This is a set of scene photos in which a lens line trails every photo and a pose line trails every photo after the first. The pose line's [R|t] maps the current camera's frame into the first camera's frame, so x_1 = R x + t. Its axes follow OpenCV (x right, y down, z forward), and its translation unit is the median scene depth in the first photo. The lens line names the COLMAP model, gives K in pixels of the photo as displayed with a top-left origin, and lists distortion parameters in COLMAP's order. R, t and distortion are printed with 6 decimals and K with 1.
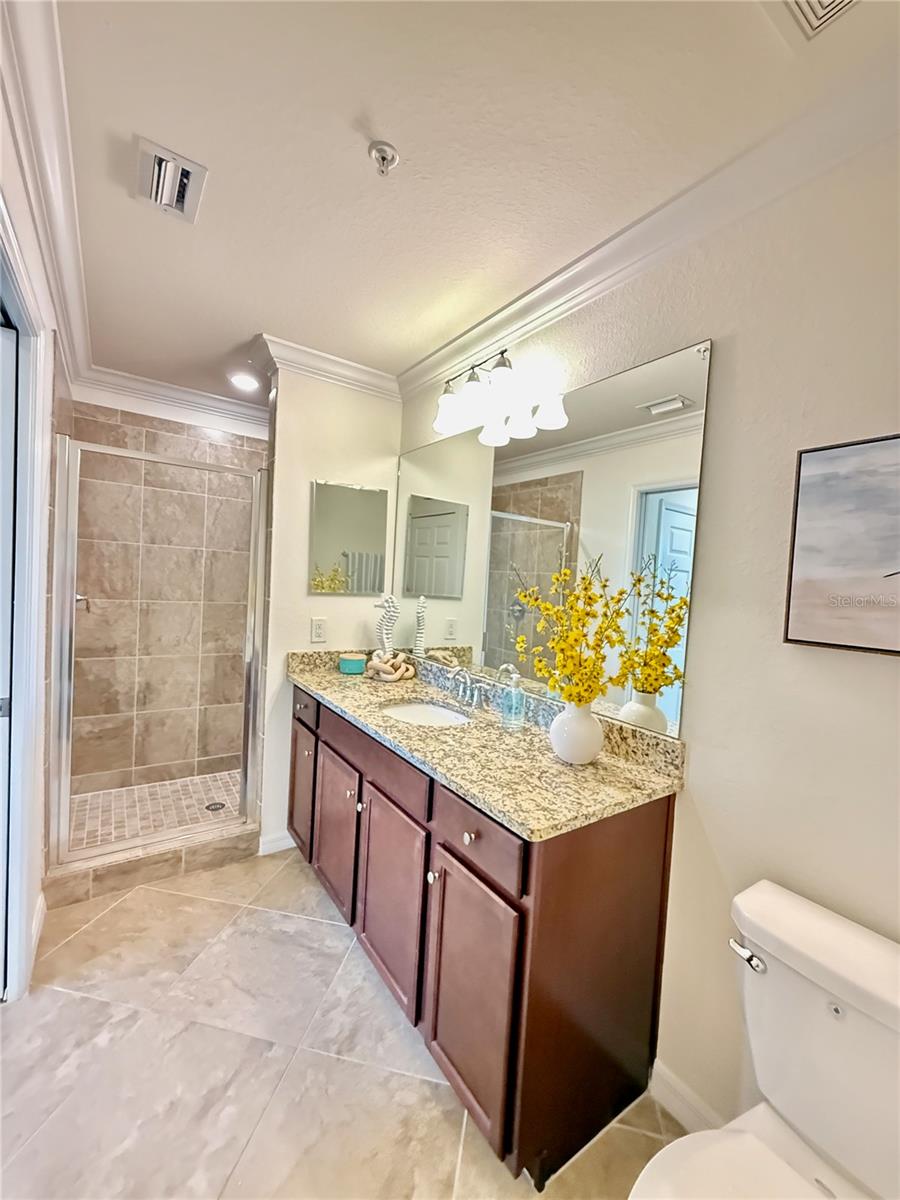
lens RADIAL K [[483.4, 0, 450.8], [0, 483.4, 605.3], [0, 0, 1]] dist [0.001274, 0.000908]
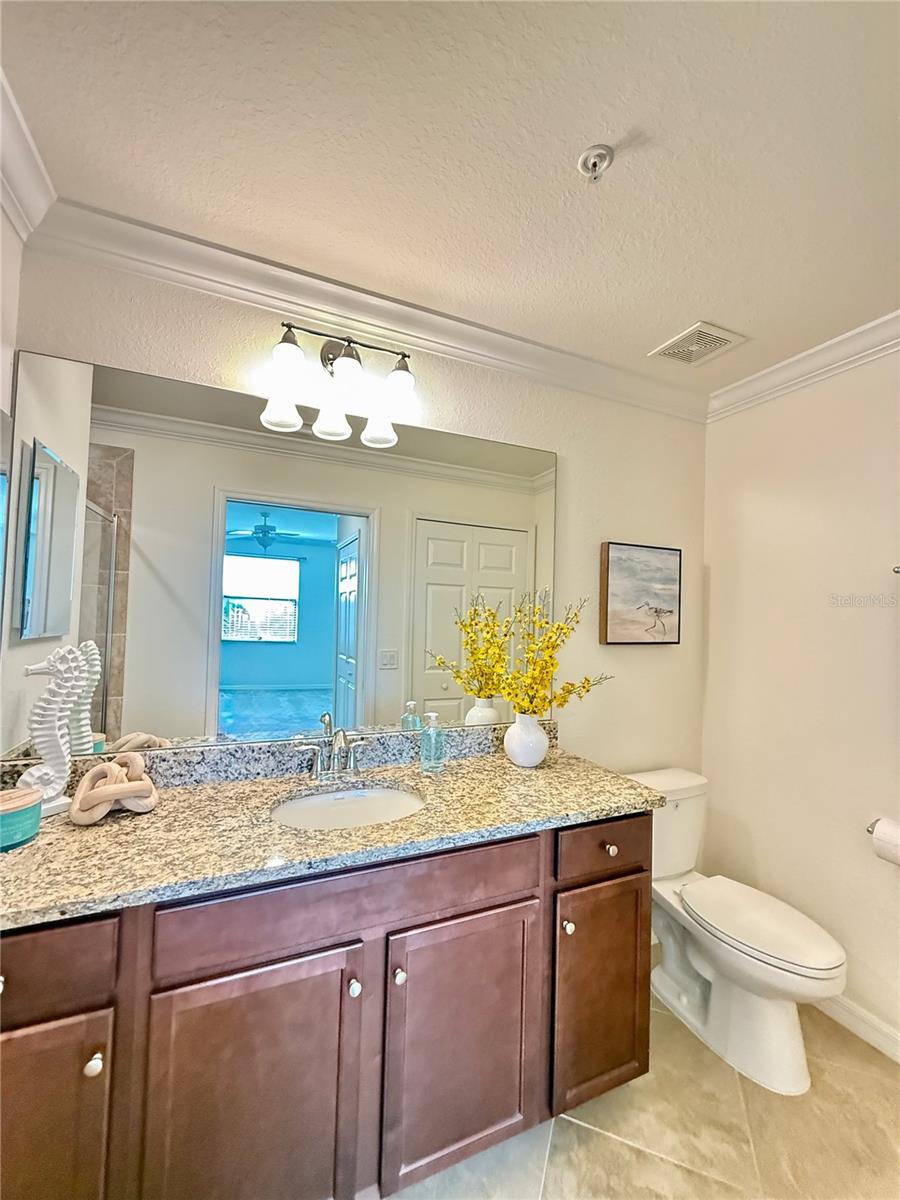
lens RADIAL K [[483.4, 0, 447.3], [0, 483.4, 601.5], [0, 0, 1]] dist [0.001274, 0.000908]
pose [[0.190196, -0.028374, 0.981336, -0.999973], [0.031733, 0.999238, 0.022741, -0.120943], [-0.981233, 0.026815, 0.190952, 1.012860]]
